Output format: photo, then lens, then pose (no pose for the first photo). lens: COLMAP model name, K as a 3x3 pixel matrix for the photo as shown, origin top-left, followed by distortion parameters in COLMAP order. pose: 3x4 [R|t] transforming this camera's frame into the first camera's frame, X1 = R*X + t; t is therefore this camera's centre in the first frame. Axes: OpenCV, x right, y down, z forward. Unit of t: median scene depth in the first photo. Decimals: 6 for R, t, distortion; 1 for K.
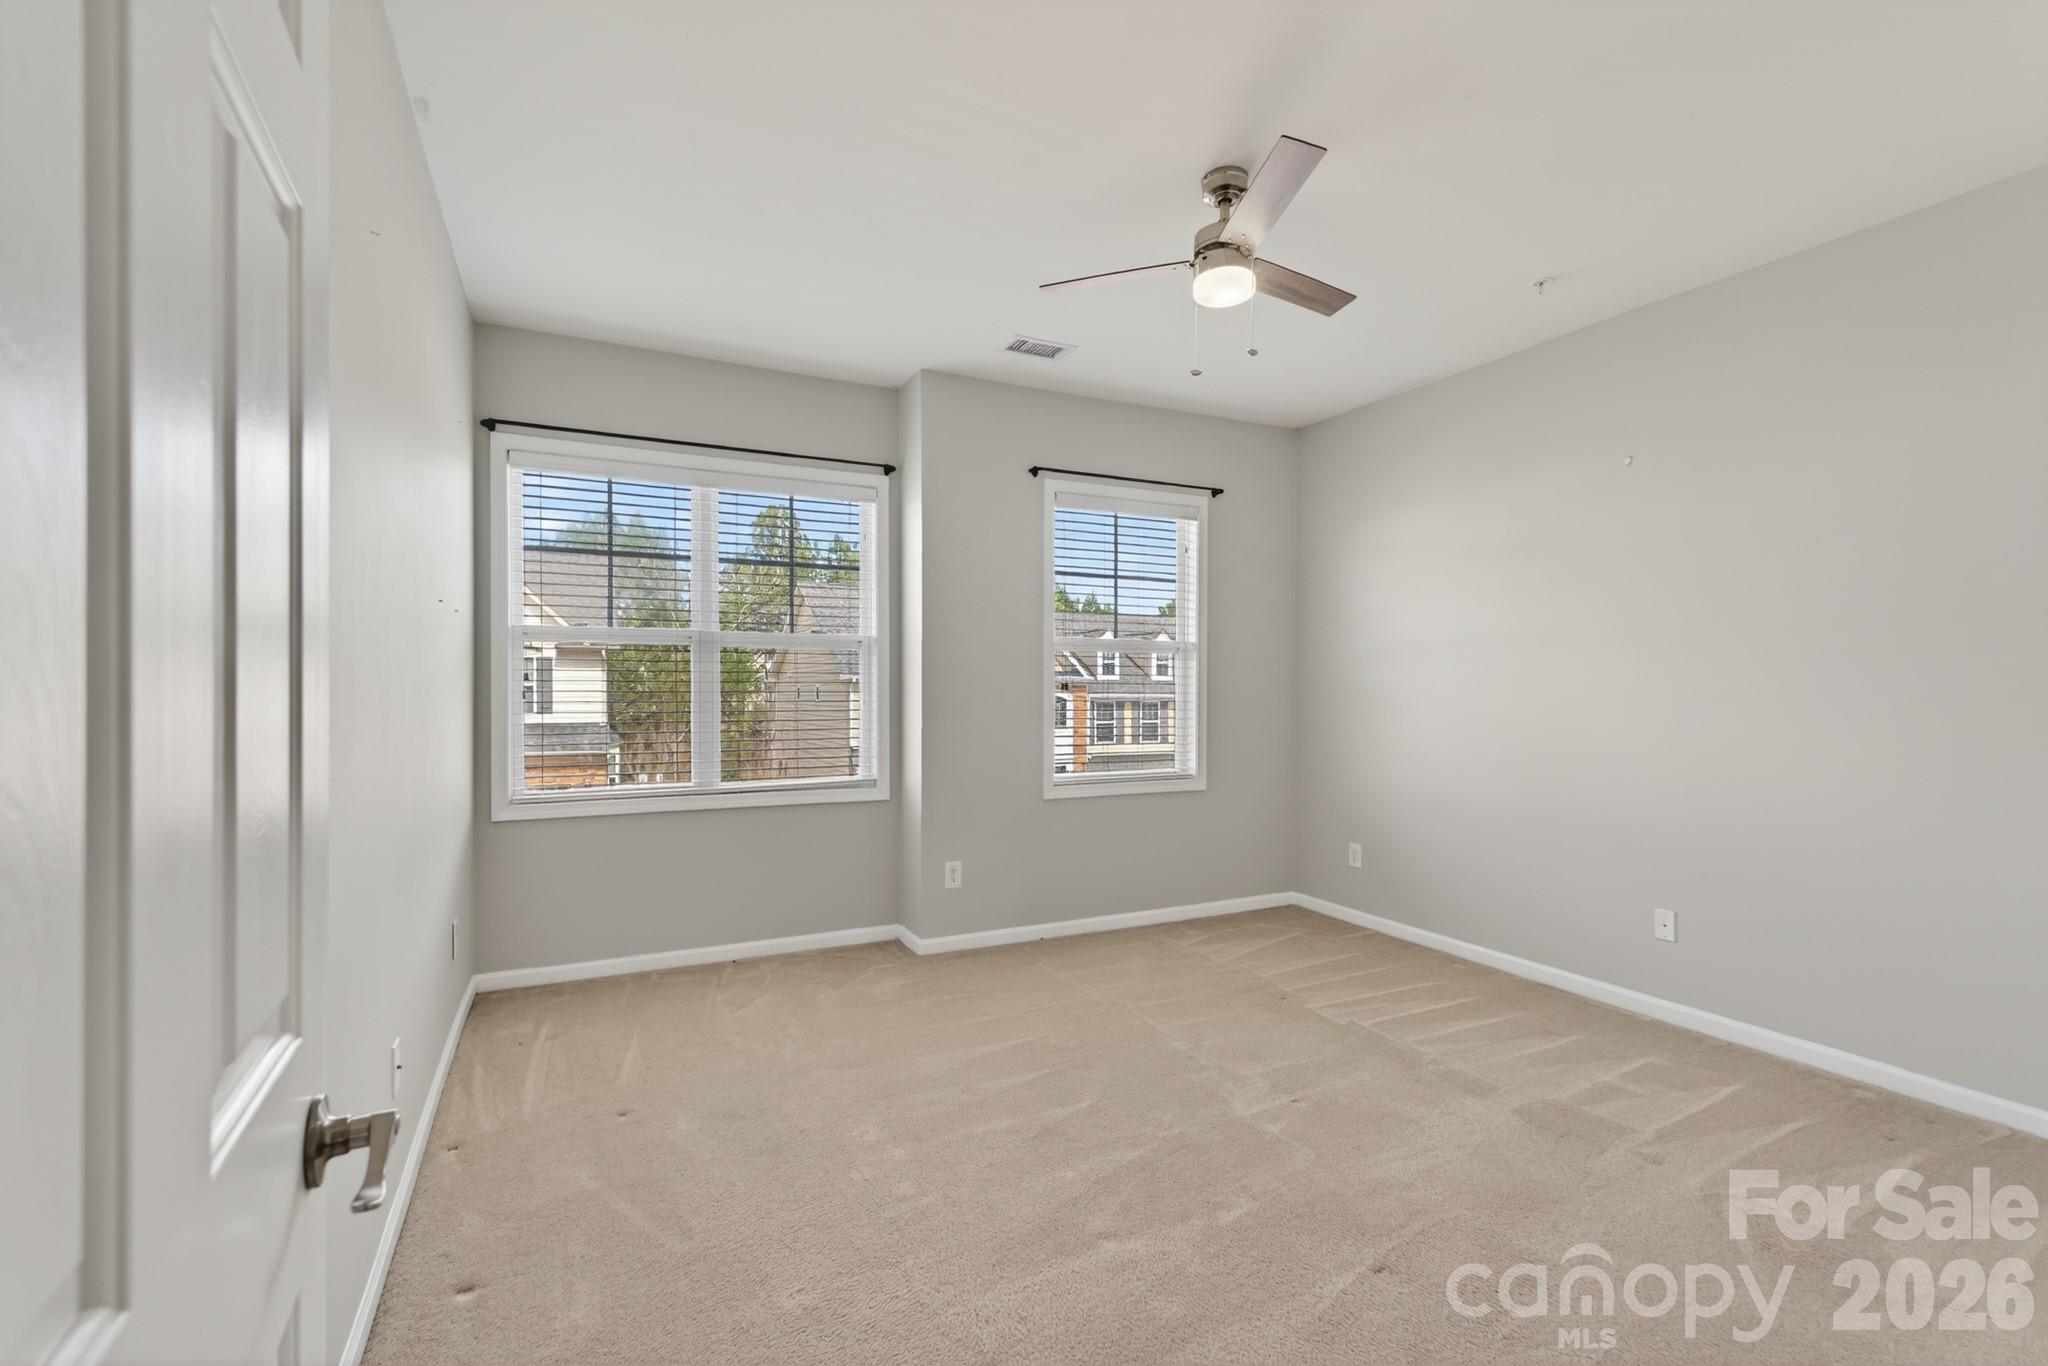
lens RADIAL K [[896.7, 0, 1022.0], [0, 896.7, 691.4], [0, 0, 1]] dist [0.000072, -0.000060]
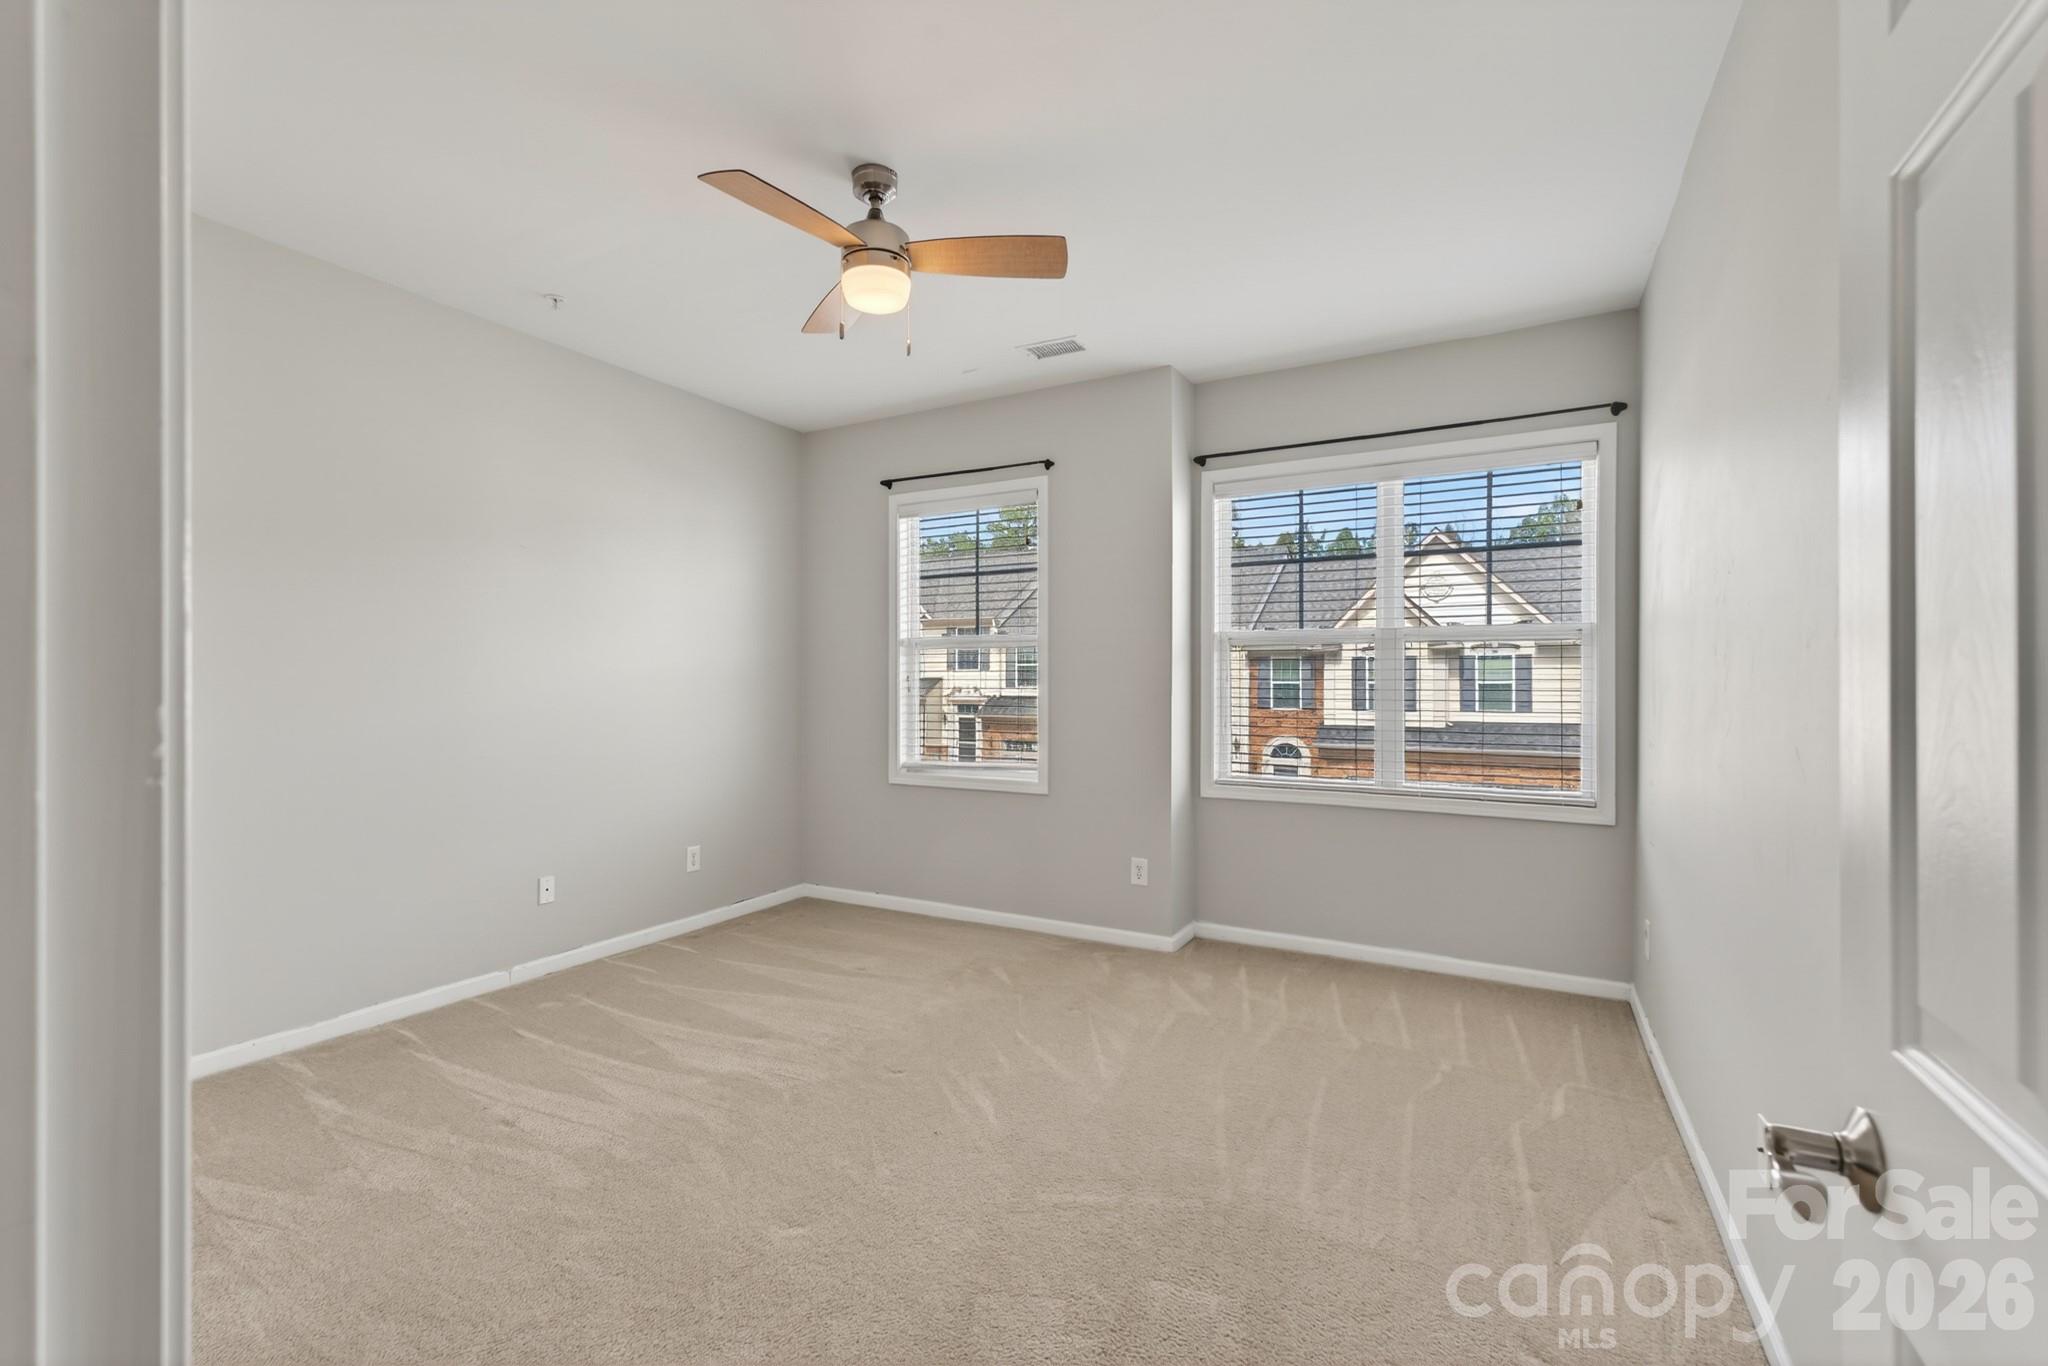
lens RADIAL K [[896.7, 0, 1022.0], [0, 896.7, 691.4], [0, 0, 1]] dist [0.000072, -0.000060]
pose [[0.558674, 0.006763, -0.829360, 0.322255], [-0.005733, 0.999974, 0.004292, -0.000028], [0.829367, 0.002357, 0.558699, 0.158626]]
